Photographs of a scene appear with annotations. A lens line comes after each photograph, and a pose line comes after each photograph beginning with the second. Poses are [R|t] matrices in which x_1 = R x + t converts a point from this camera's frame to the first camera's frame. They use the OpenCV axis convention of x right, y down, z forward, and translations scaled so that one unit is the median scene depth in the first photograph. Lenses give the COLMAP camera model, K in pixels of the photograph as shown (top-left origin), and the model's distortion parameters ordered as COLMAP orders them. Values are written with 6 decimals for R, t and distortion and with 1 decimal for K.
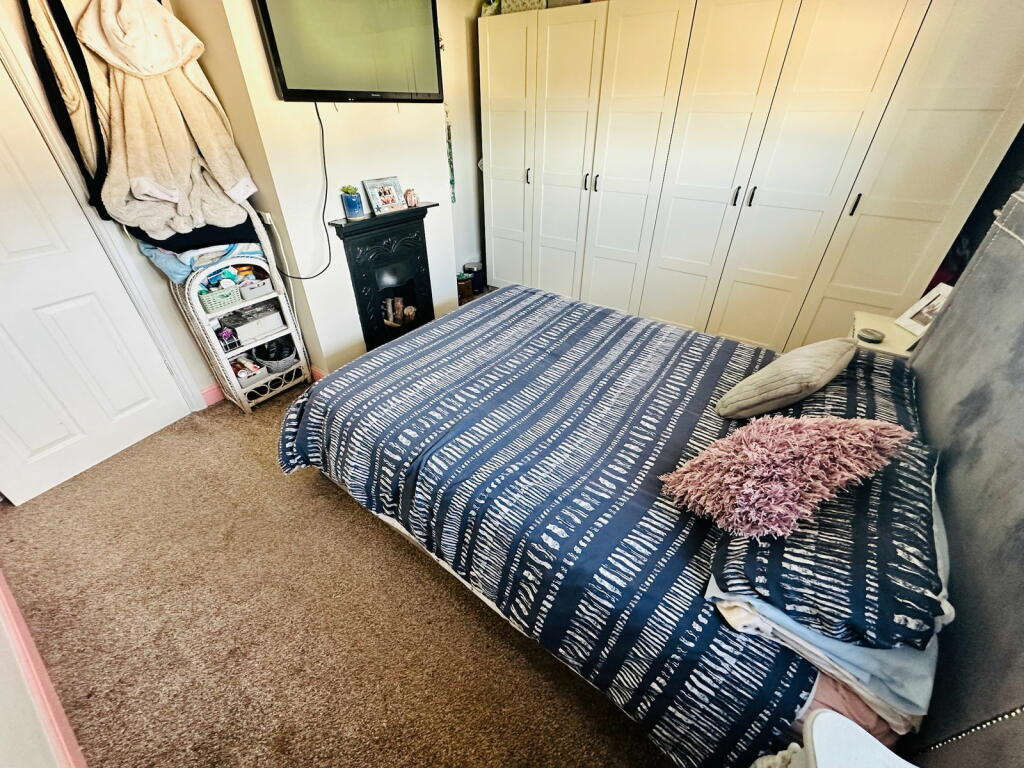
lens RADIAL K [[408.8, 0, 512.0], [0, 408.8, 384.0], [0, 0, 1]] dist [-0.004110, -0.000255]
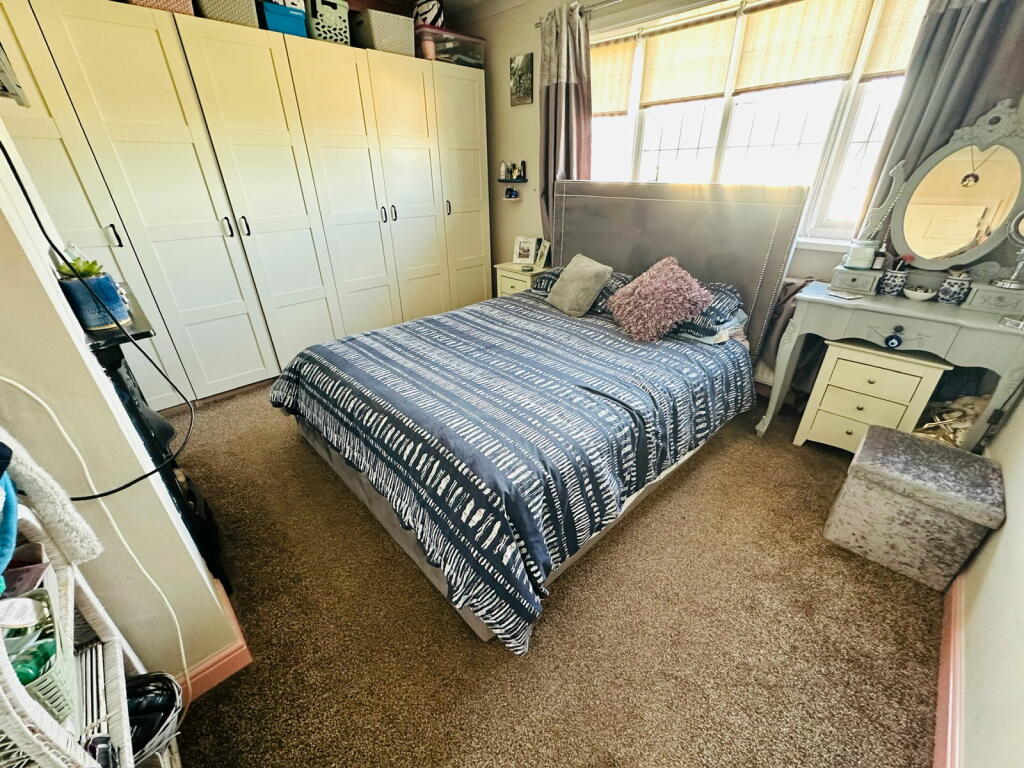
lens RADIAL K [[408.8, 0, 512.0], [0, 408.8, 384.0], [0, 0, 1]] dist [-0.004110, -0.000255]
pose [[0.174949, -0.455316, 0.872972, -0.798788], [0.556550, 0.777134, 0.293794, -0.254942], [-0.812185, 0.434454, 0.389365, 0.519660]]
